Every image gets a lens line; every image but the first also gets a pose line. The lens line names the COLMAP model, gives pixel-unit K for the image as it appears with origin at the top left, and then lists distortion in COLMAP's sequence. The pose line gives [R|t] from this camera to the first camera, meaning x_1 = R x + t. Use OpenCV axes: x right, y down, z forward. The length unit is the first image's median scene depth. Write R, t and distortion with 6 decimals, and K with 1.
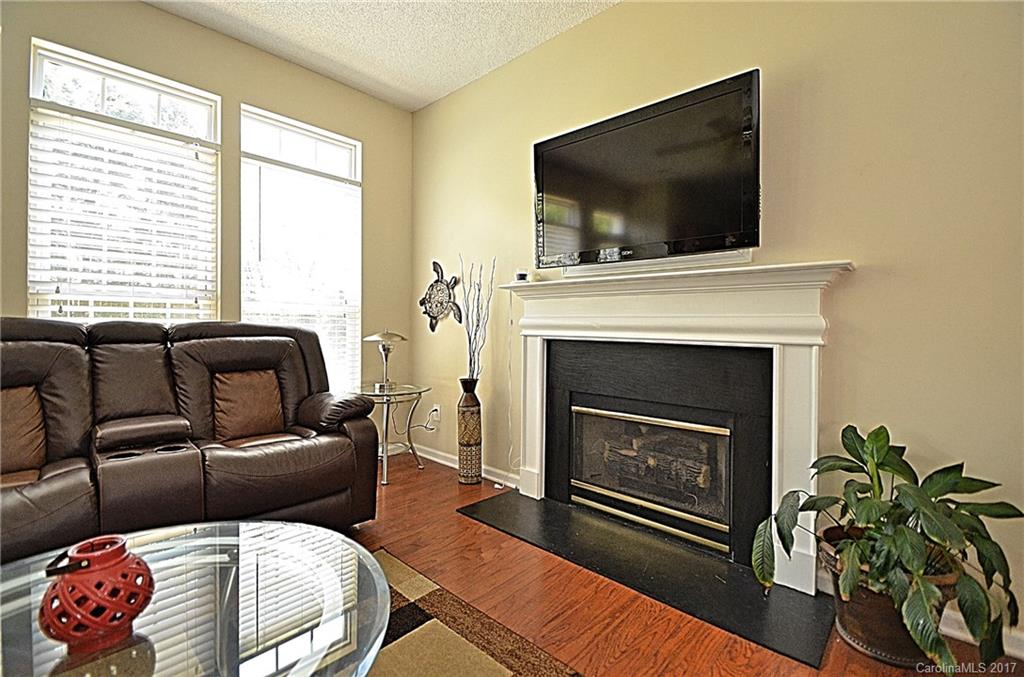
lens RADIAL K [[448.3, 0, 512.2], [0, 448.3, 327.9], [0, 0, 1]] dist [0.016353, -0.017022]
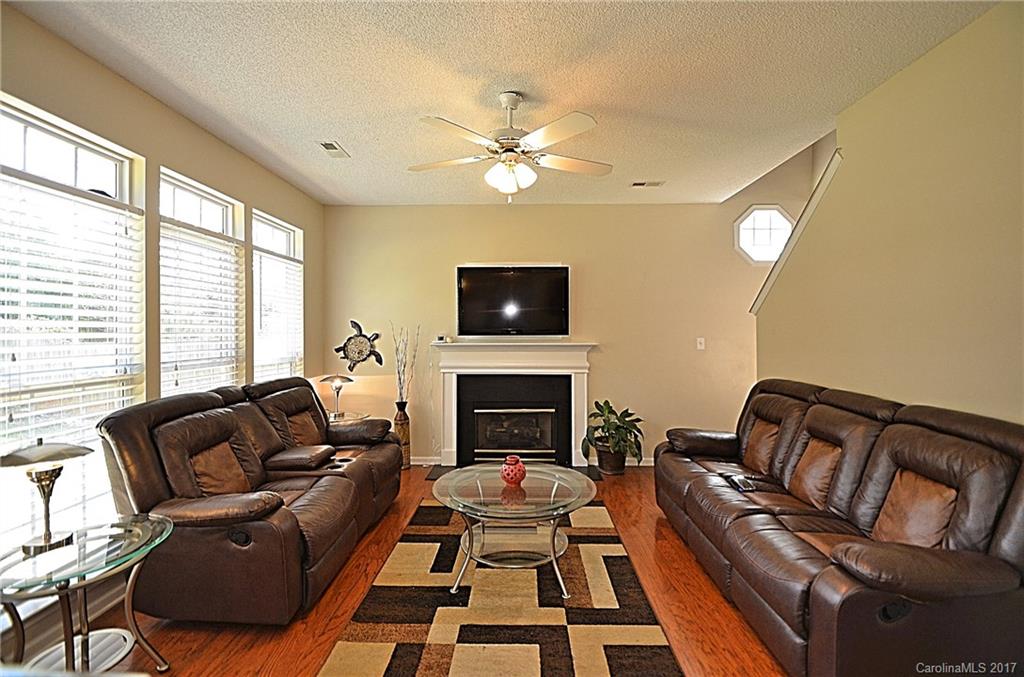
lens RADIAL K [[448.3, 0, 512.2], [0, 448.3, 327.9], [0, 0, 1]] dist [0.016353, -0.017022]
pose [[0.747250, -0.005795, 0.664518, -0.912612], [0.012226, 0.999913, -0.005029, -0.142020], [-0.664431, 0.011882, 0.747255, -0.455483]]
